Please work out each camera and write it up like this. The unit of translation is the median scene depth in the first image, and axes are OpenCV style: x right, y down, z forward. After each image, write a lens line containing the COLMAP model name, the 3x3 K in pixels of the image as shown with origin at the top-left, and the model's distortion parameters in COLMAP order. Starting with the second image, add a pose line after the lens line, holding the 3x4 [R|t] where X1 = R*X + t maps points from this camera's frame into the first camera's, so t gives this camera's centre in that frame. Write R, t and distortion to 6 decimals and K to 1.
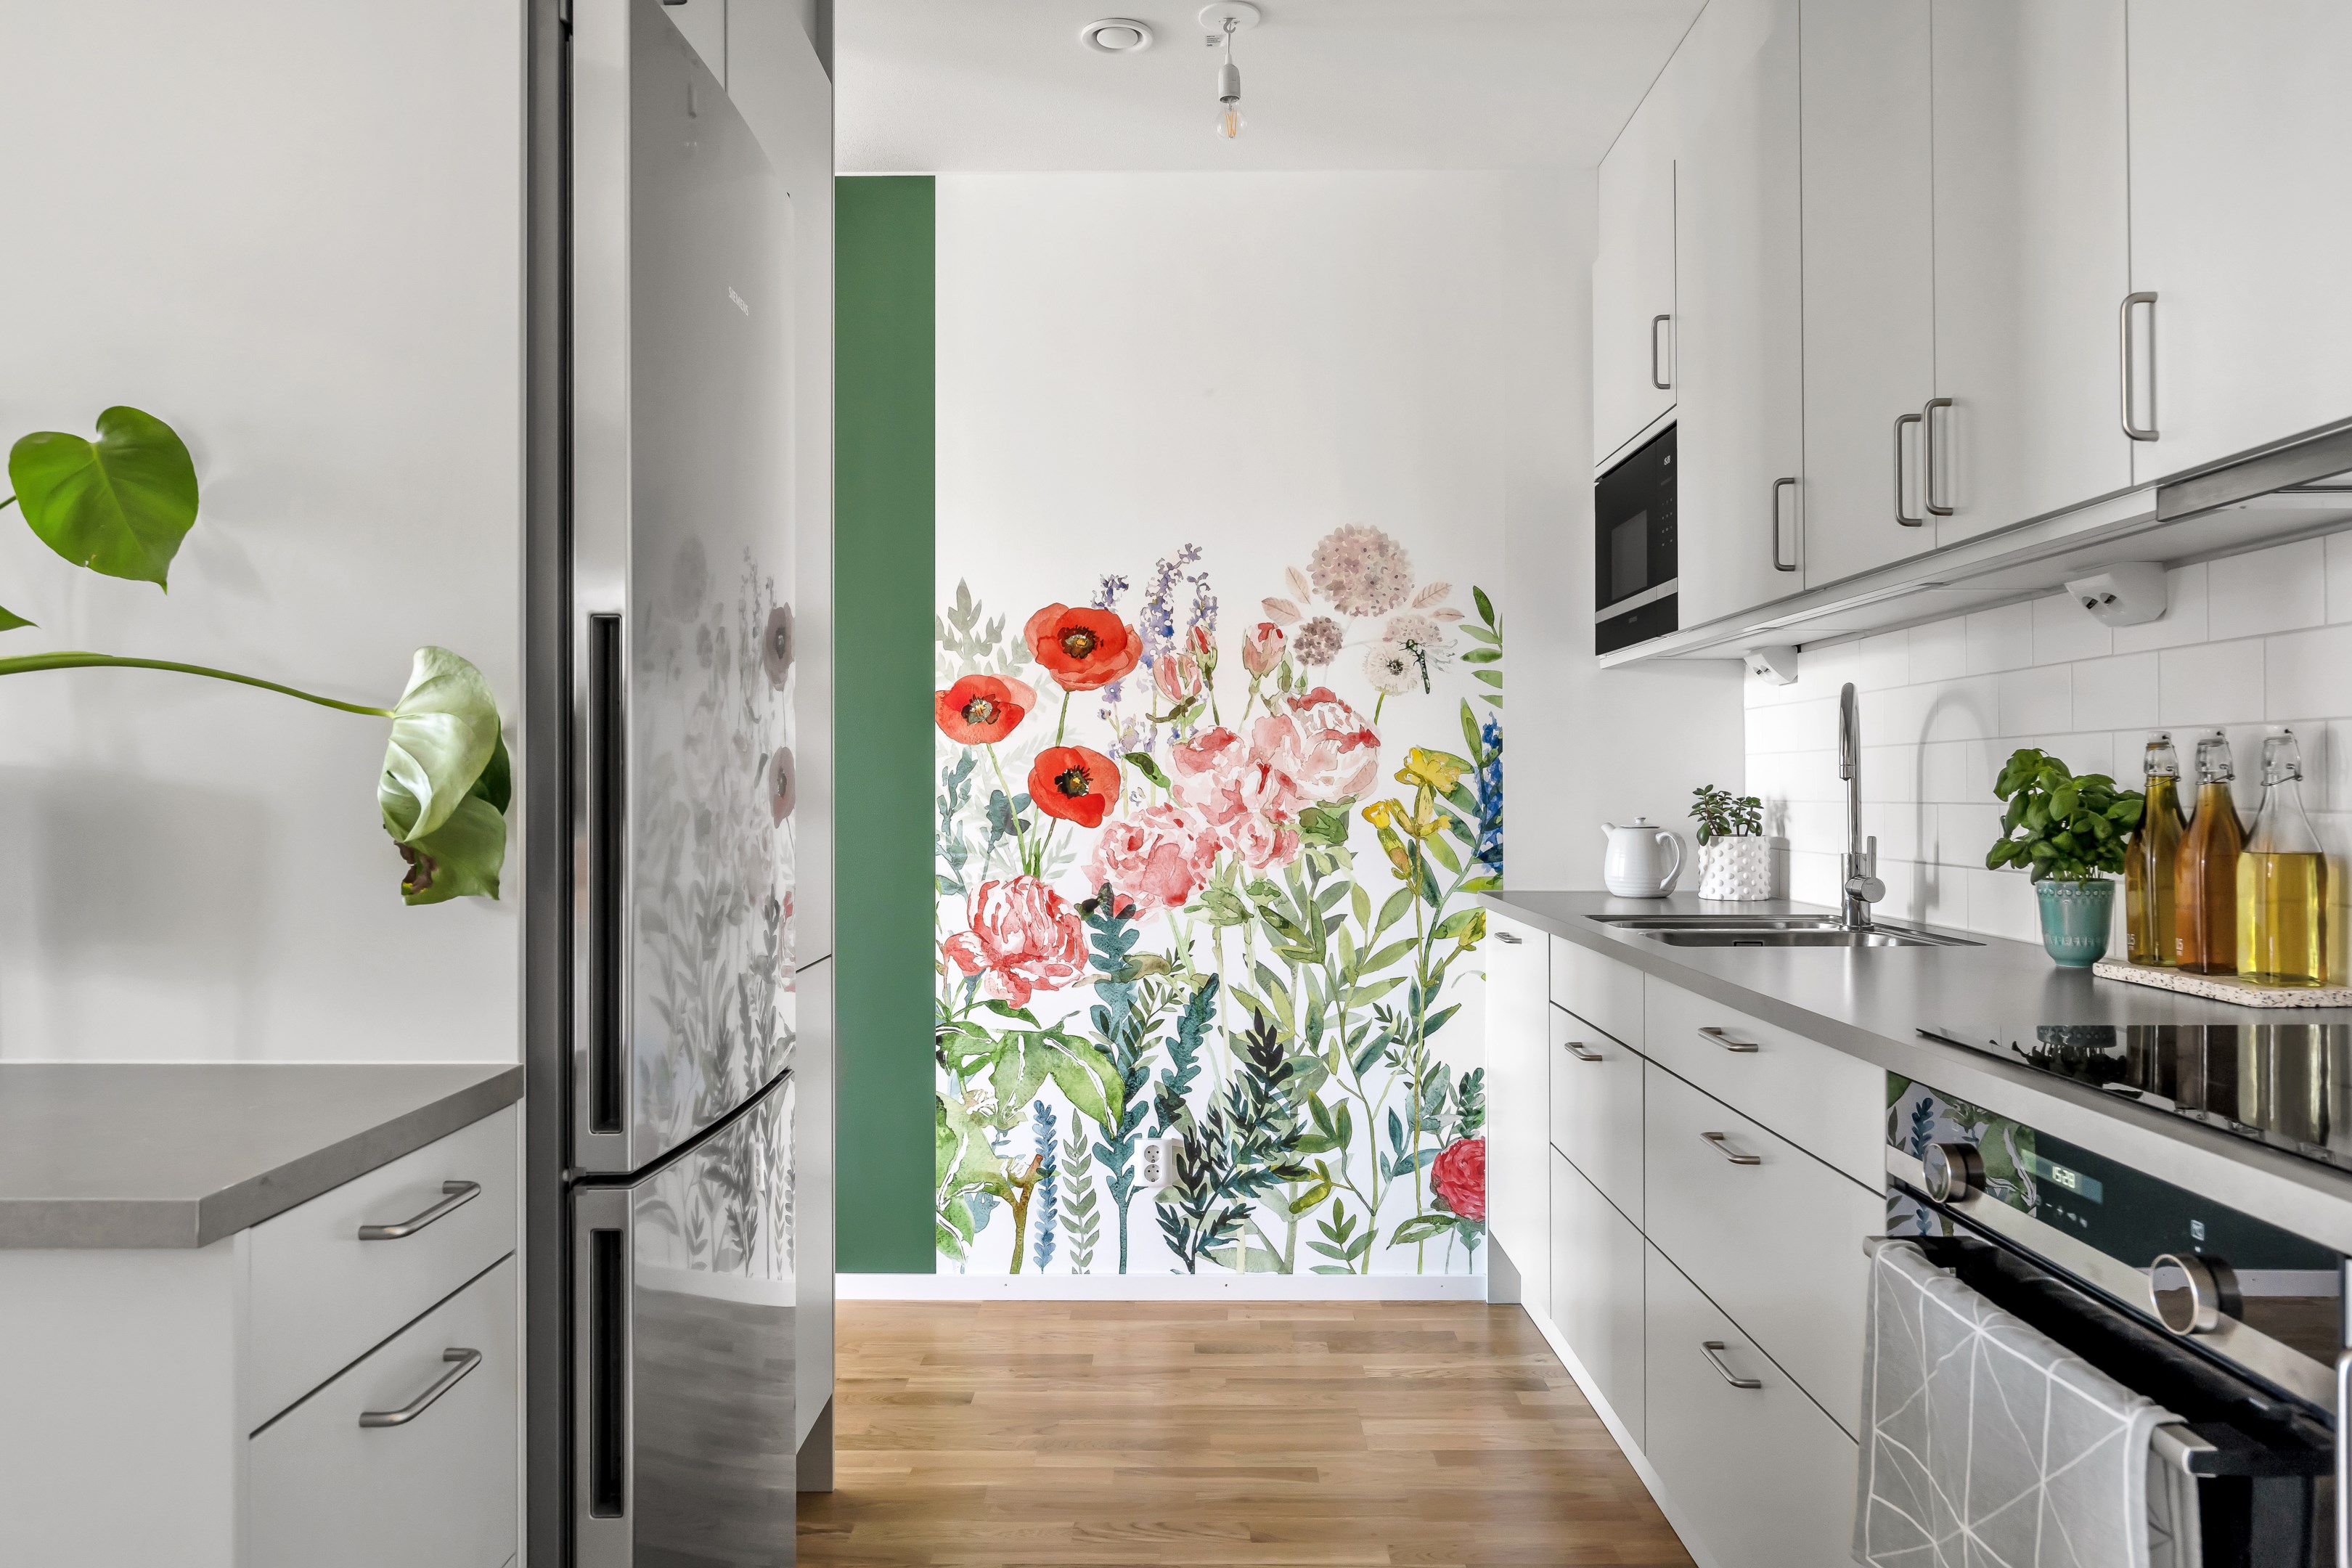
lens RADIAL K [[1605.4, 0, 1168.1], [0, 1605.4, 779.6], [0, 0, 1]] dist [0.005039, 0.002599]
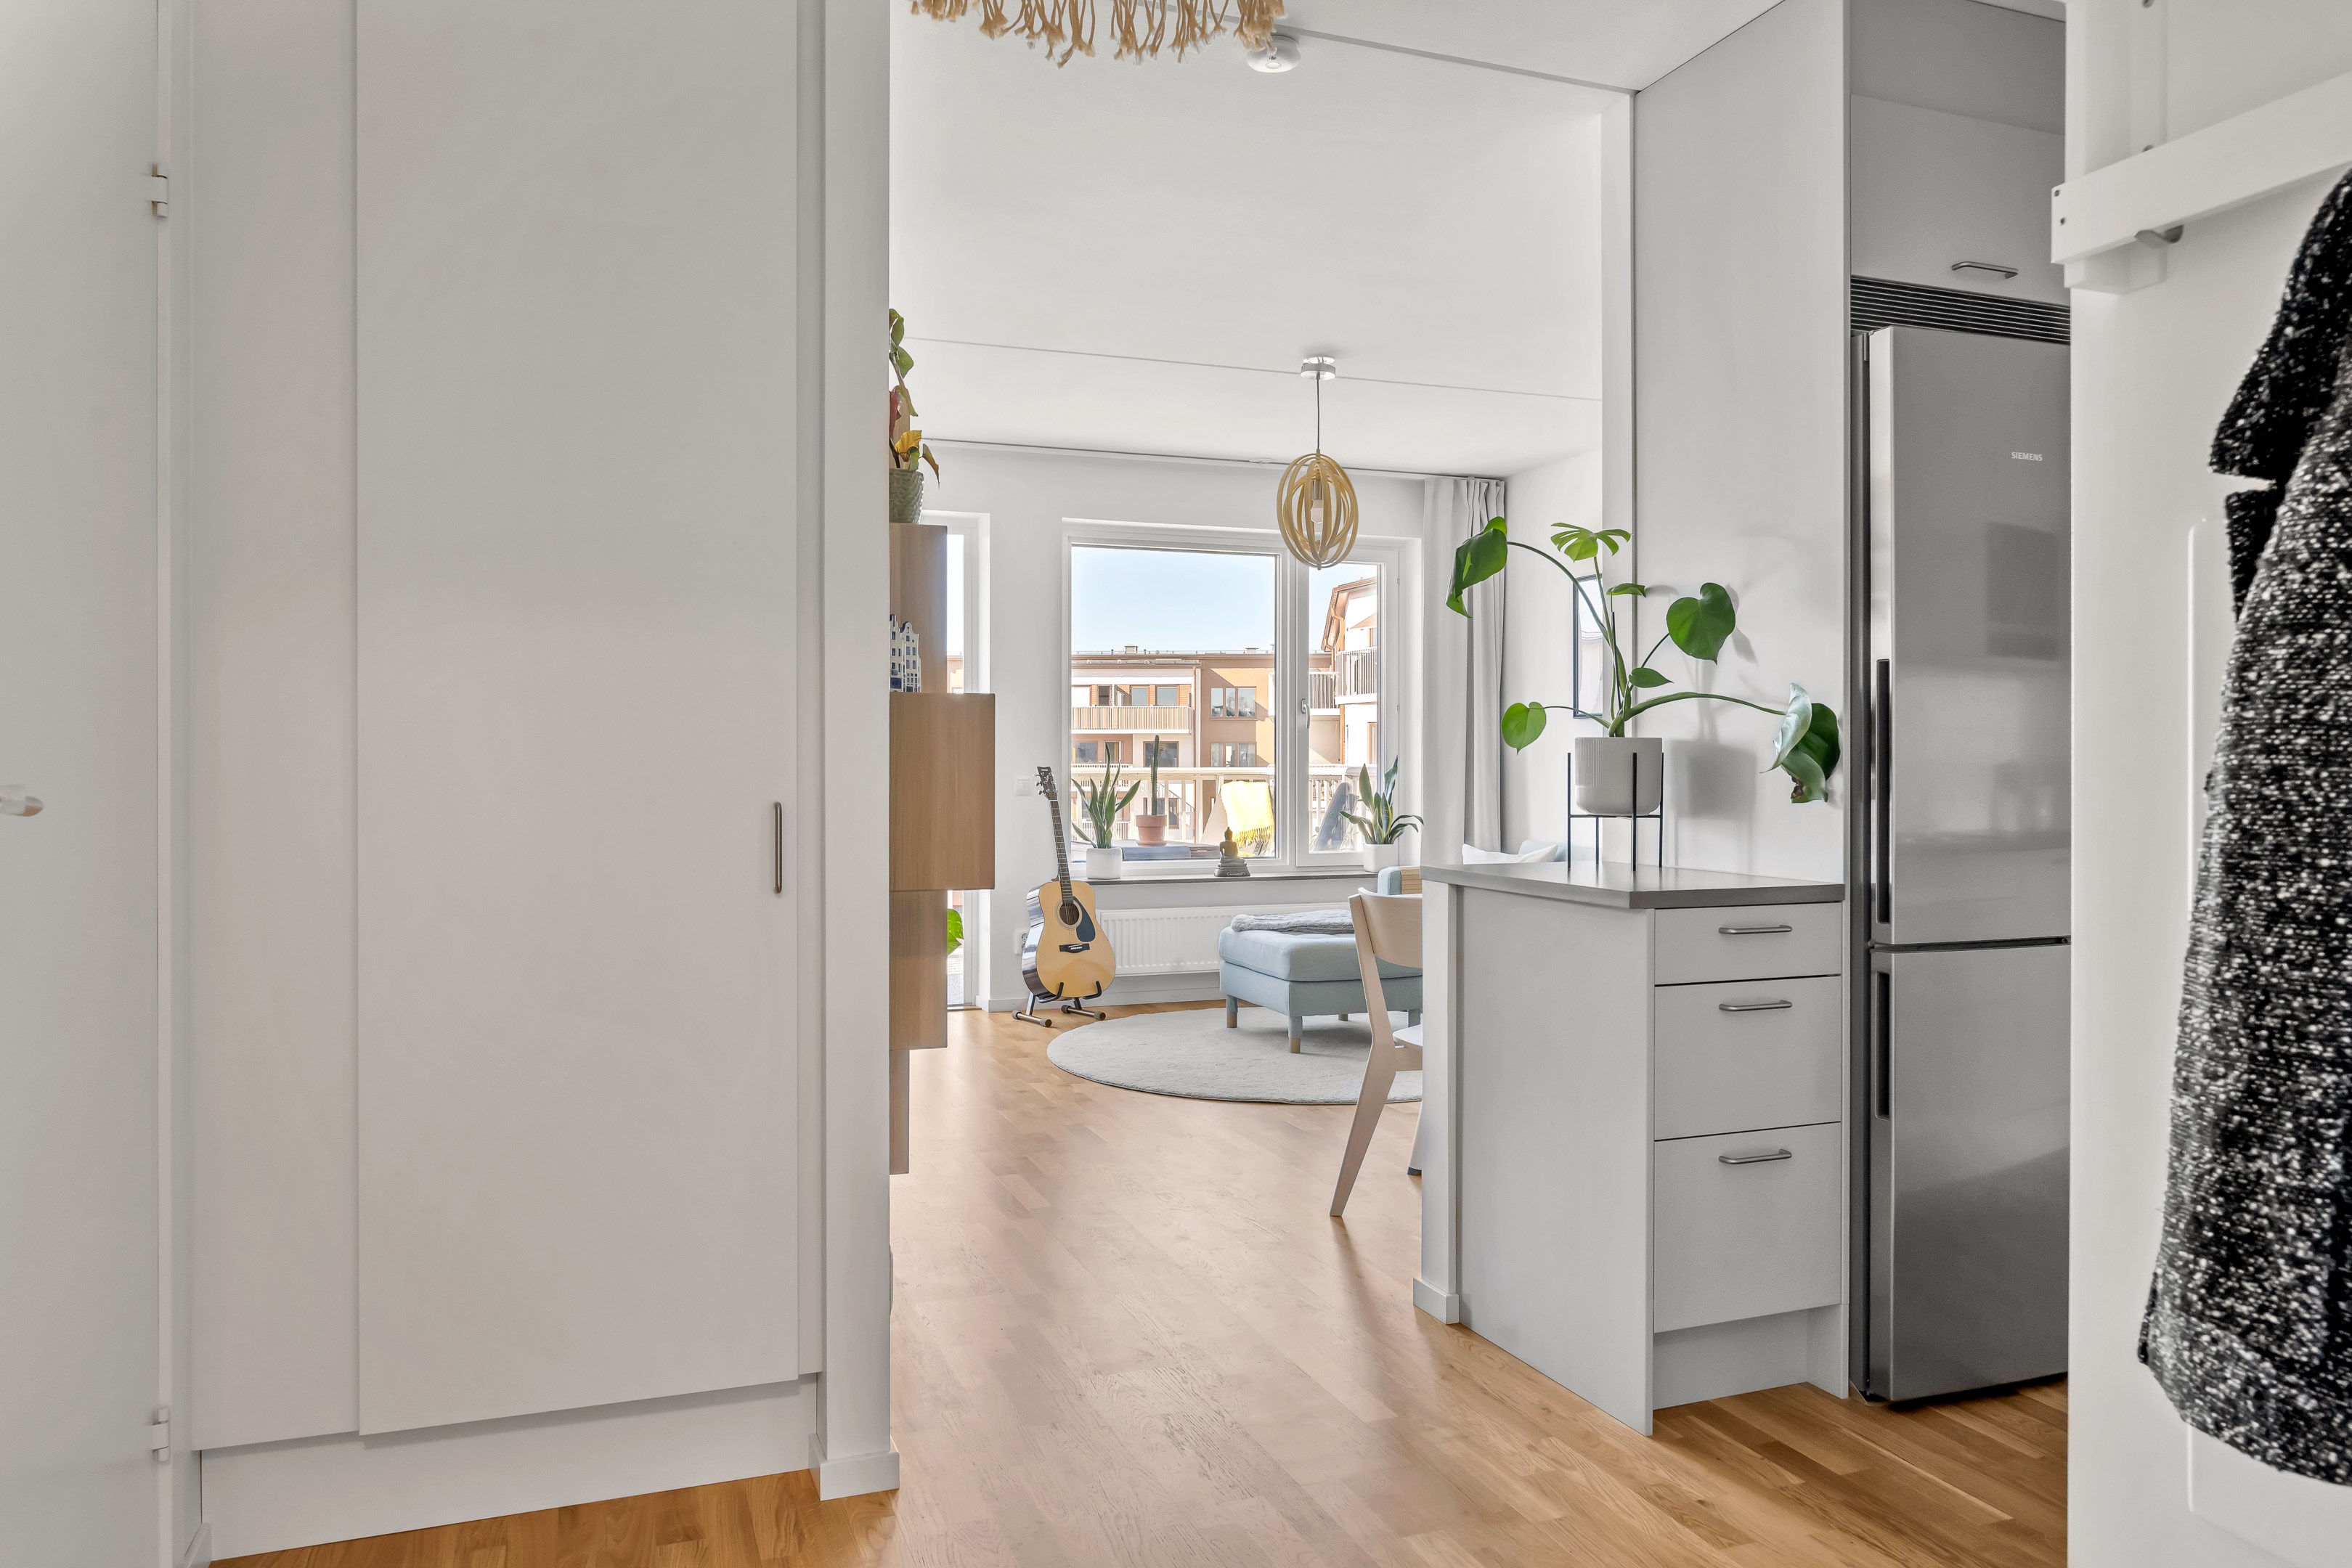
lens RADIAL K [[1605.2, 0, 1172.2], [0, 1605.2, 778.2], [0, 0, 1]] dist [0.005039, 0.002599]
pose [[0.364299, 0.009501, -0.931234, 0.650702], [0.004959, 0.999914, 0.012142, 0.007568], [0.931269, -0.009041, 0.364220, -0.293467]]
